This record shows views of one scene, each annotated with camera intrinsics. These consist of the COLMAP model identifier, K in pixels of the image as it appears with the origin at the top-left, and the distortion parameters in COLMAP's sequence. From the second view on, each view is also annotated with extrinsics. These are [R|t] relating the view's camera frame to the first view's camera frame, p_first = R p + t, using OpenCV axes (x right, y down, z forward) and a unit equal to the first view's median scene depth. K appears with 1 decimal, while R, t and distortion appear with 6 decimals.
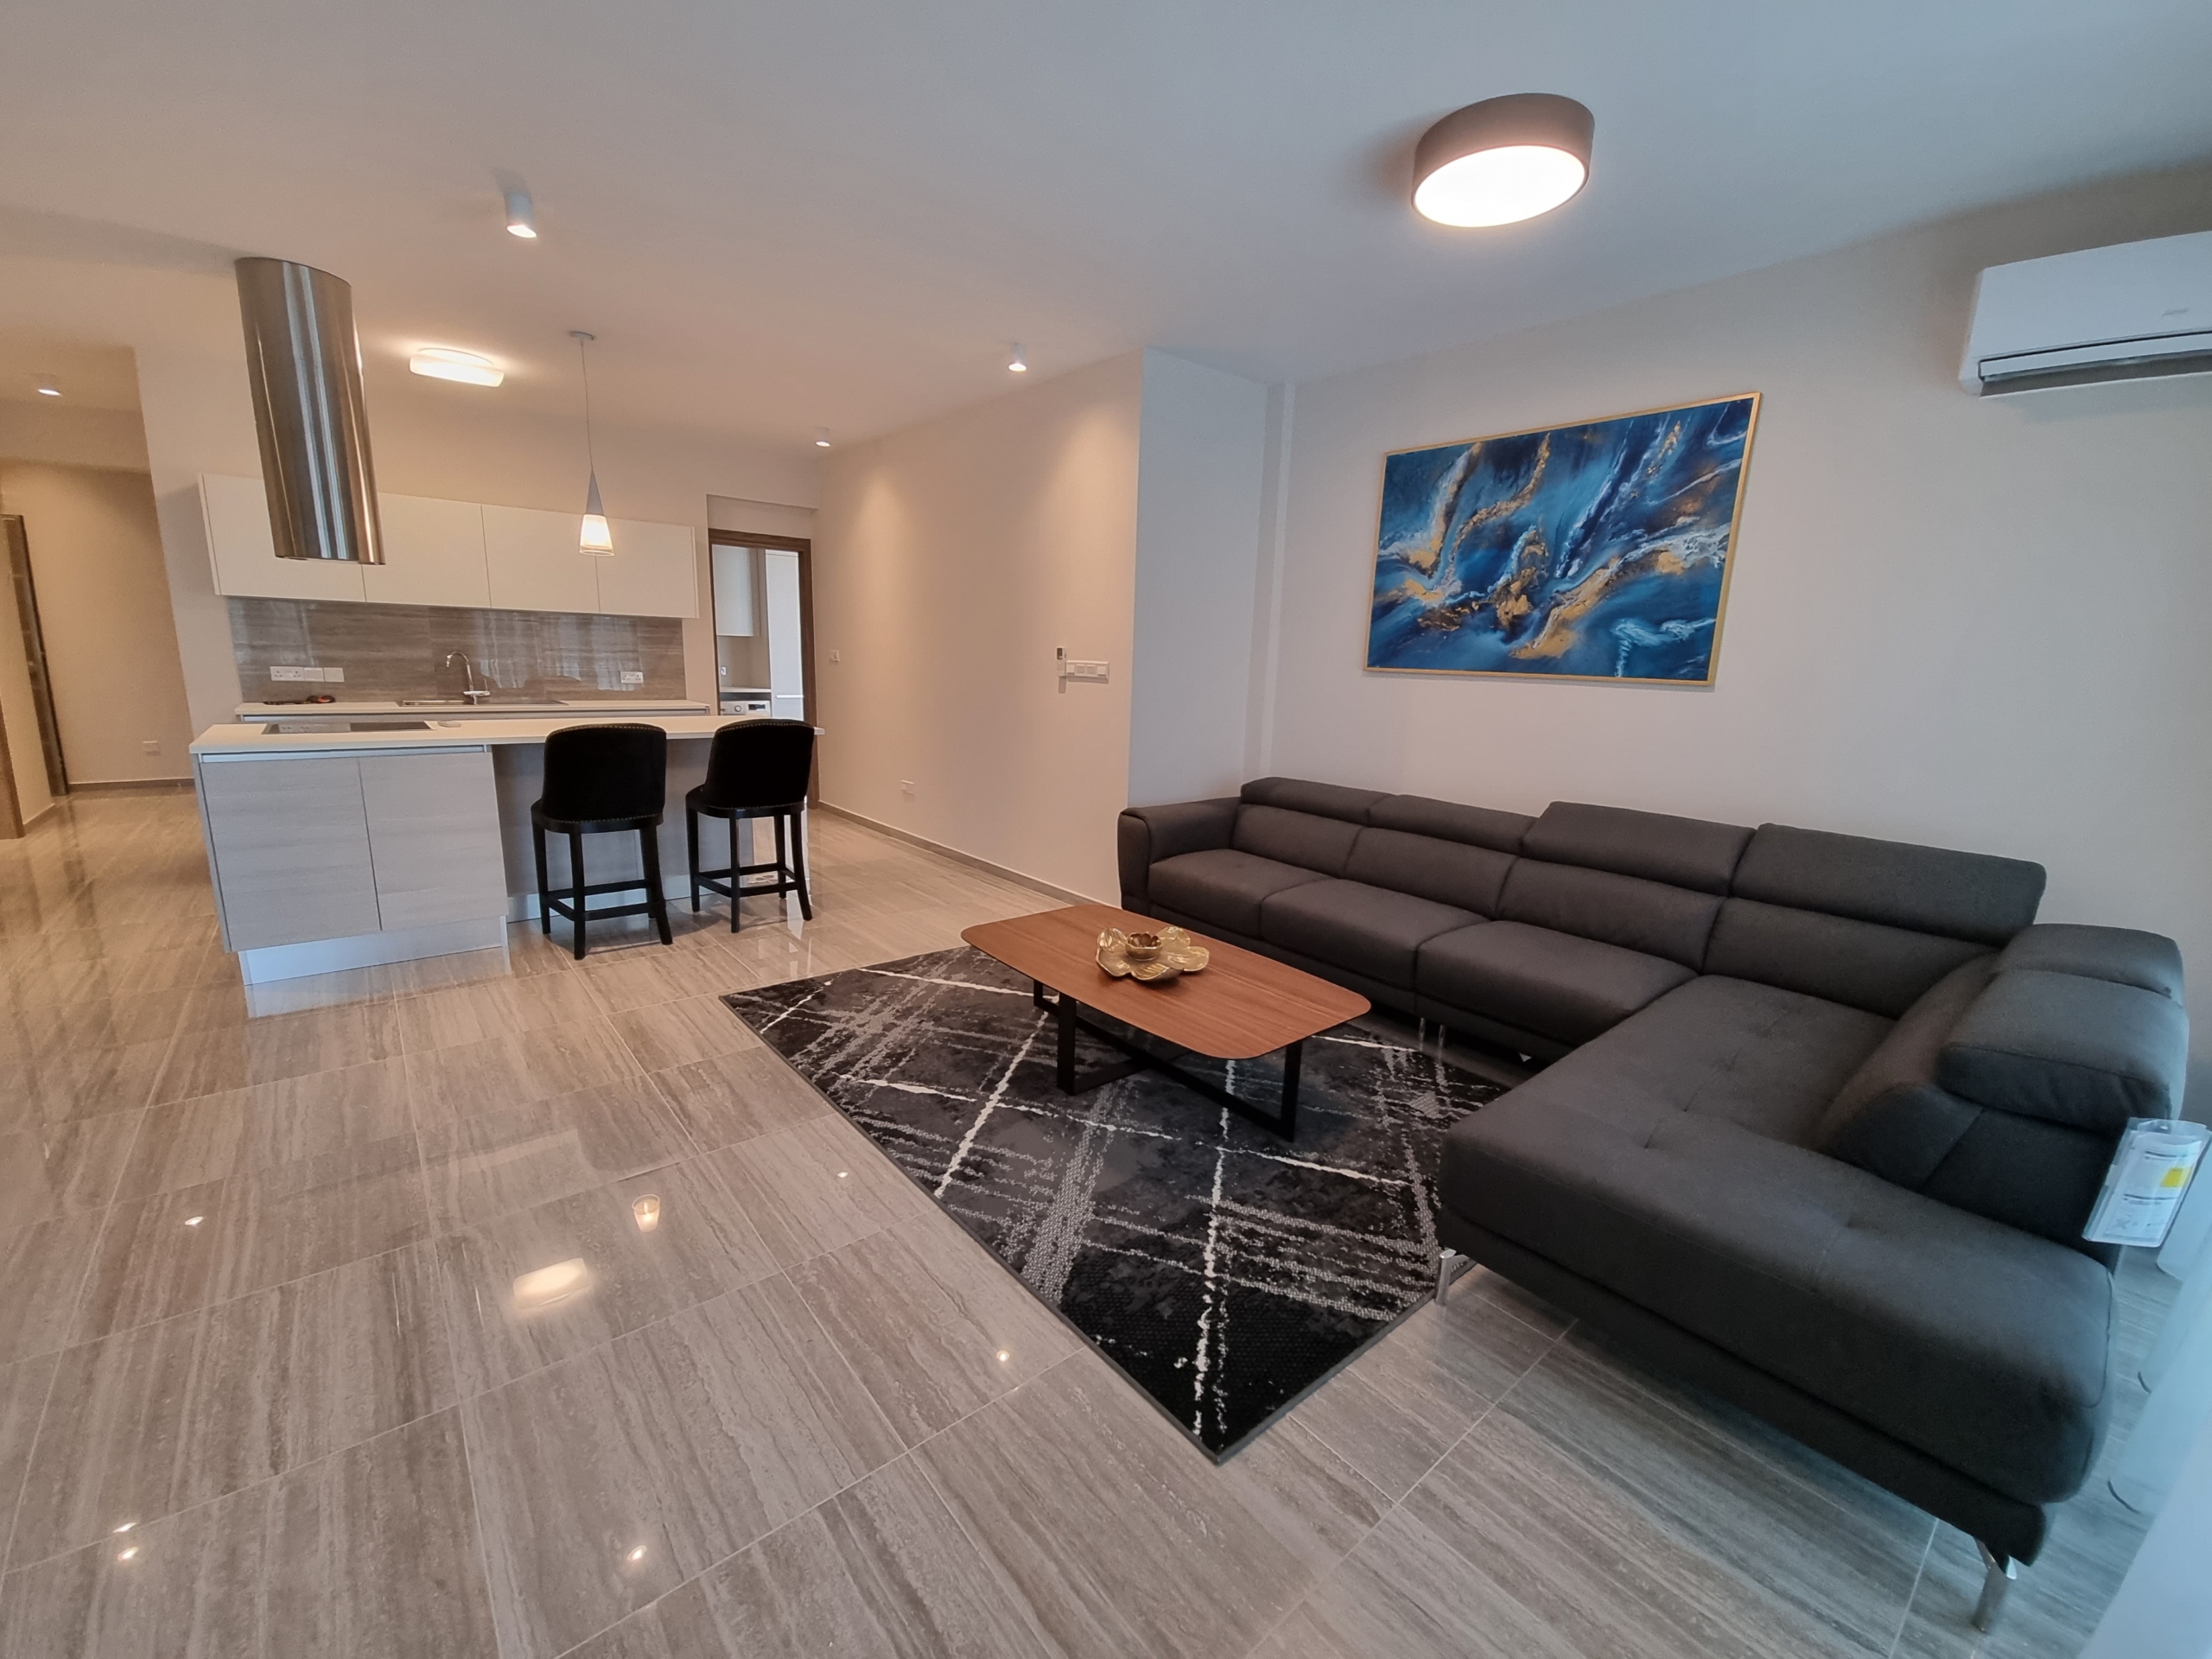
lens RADIAL K [[904.9, 0, 1106.0], [0, 904.9, 829.5], [0, 0, 1]] dist [0.008598, -0.006487]
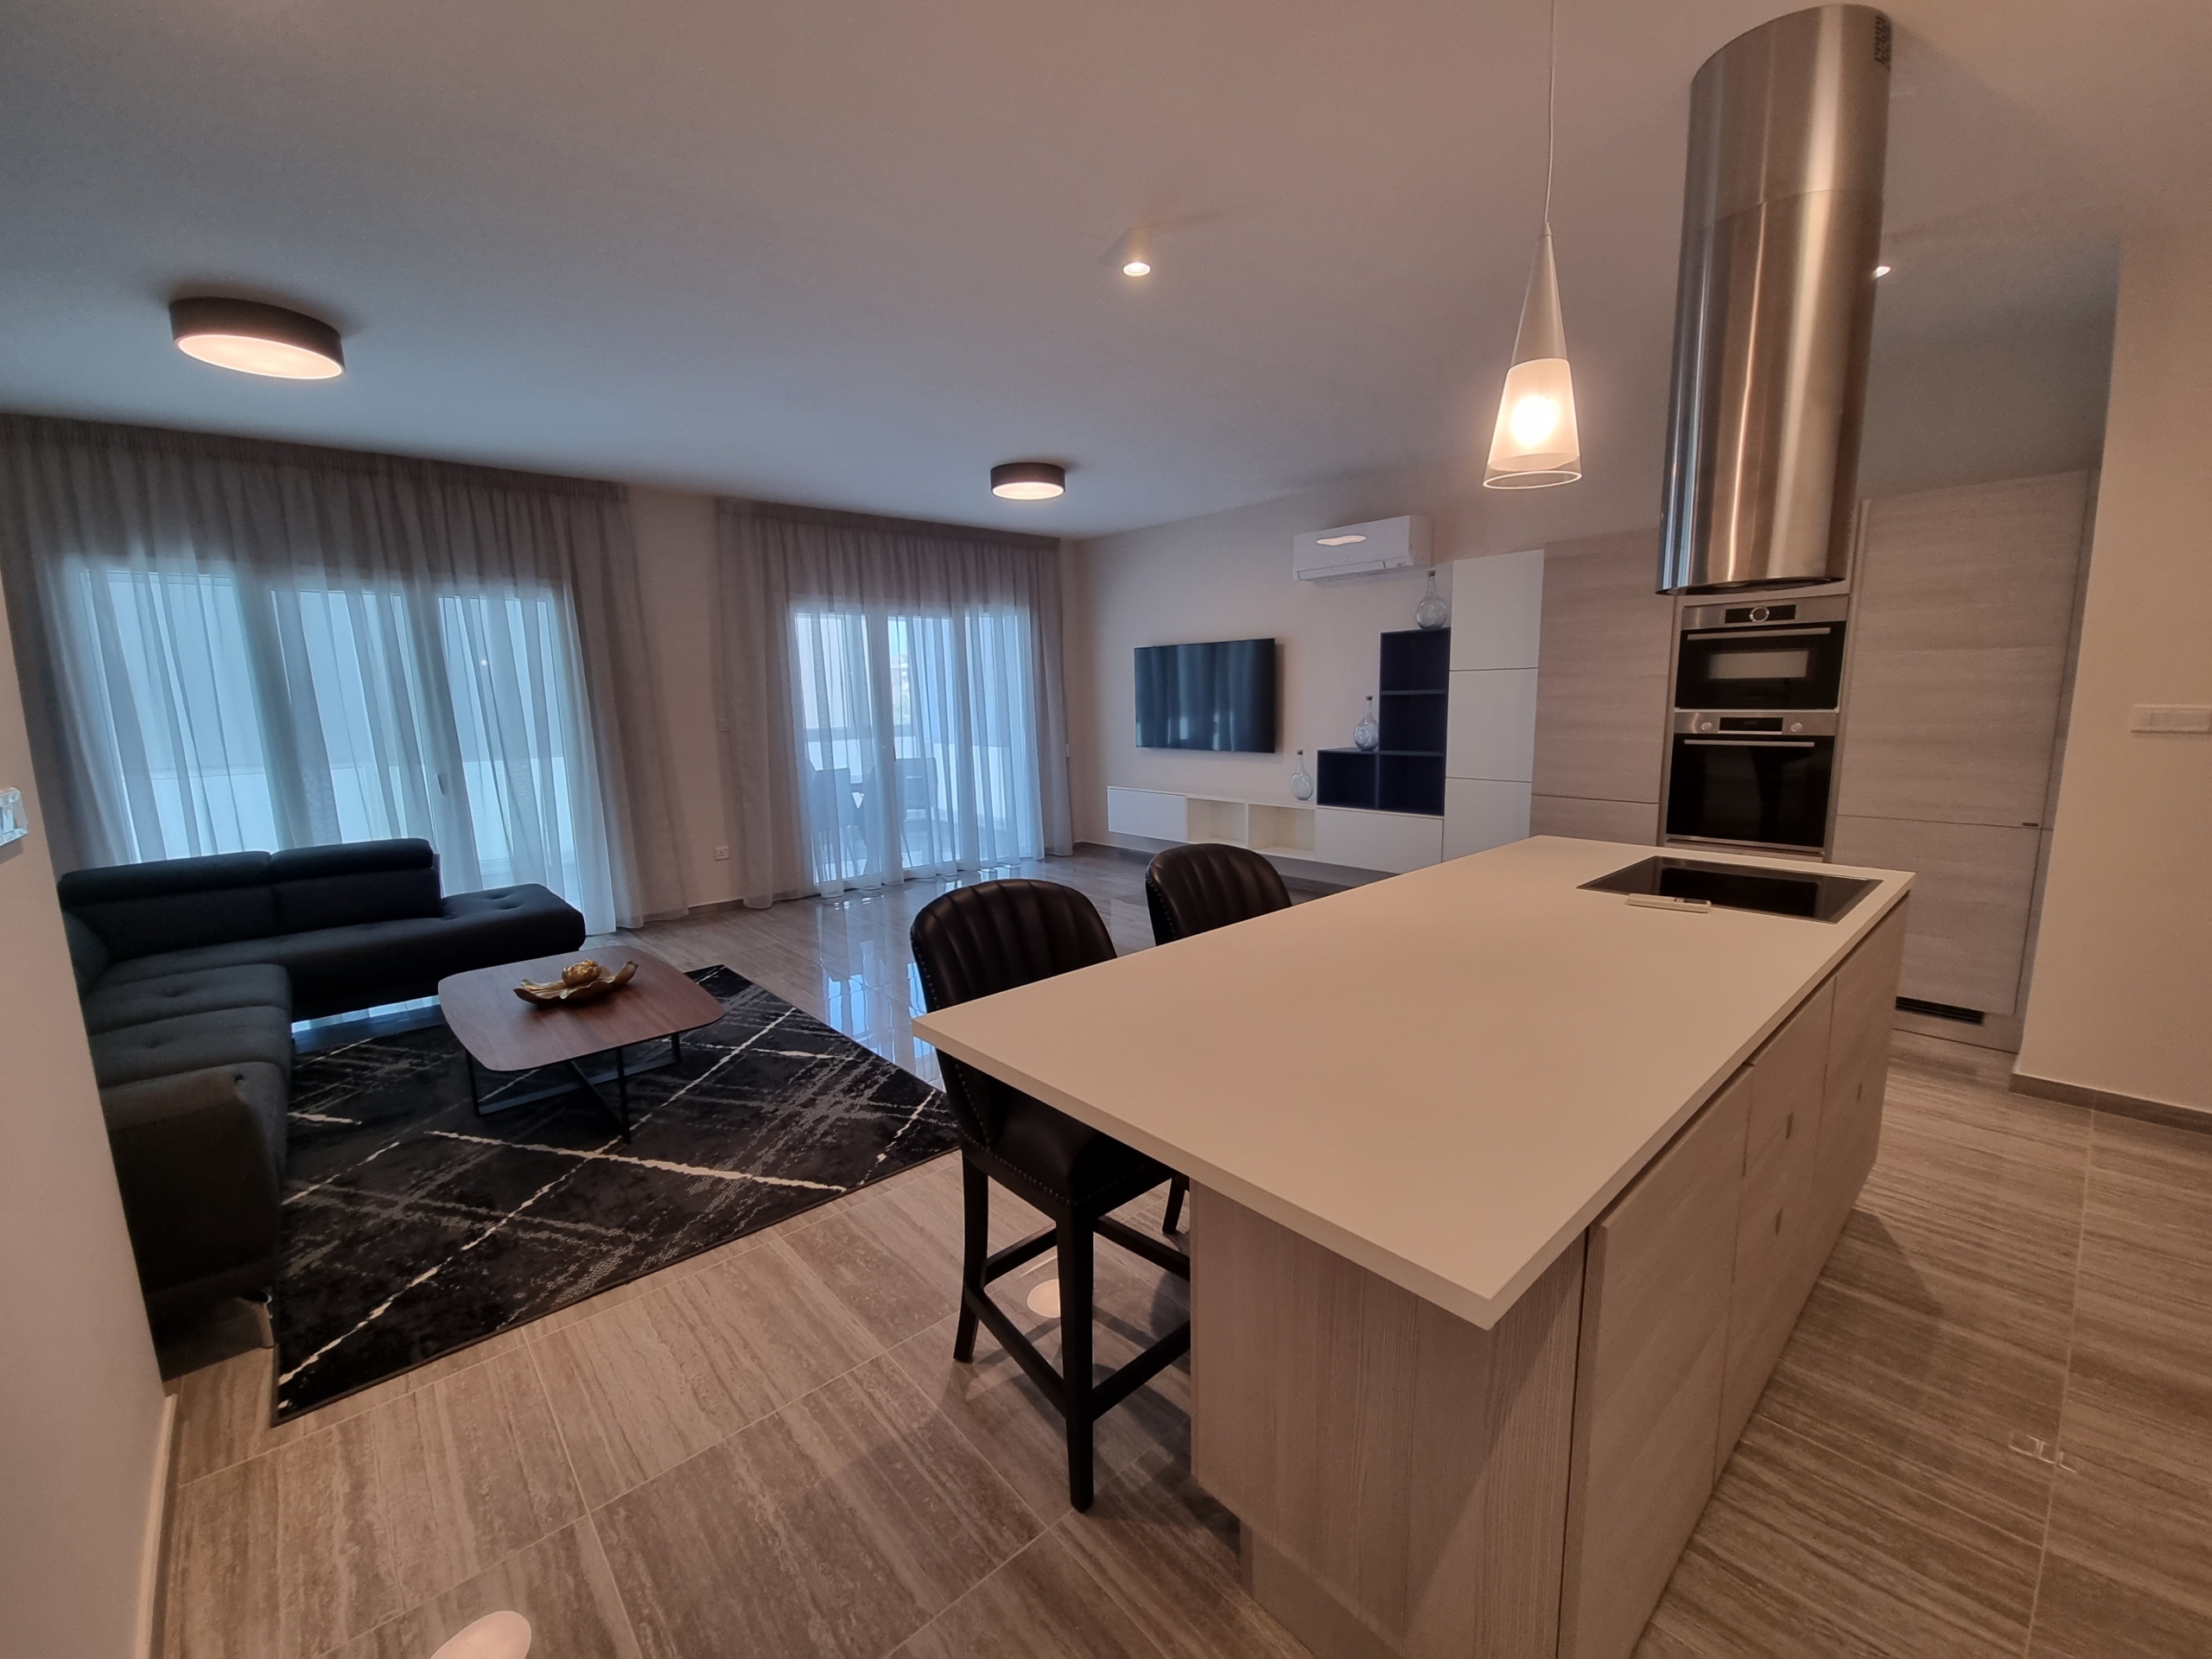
lens RADIAL K [[902.7, 0, 1099.9], [0, 902.7, 830.9], [0, 0, 1]] dist [0.012864, -0.015406]
pose [[-0.999589, -0.007560, -0.027663, -0.495999], [-0.016473, 0.940973, 0.338081, -0.375156], [0.023474, 0.338397, -0.940710, 1.727932]]
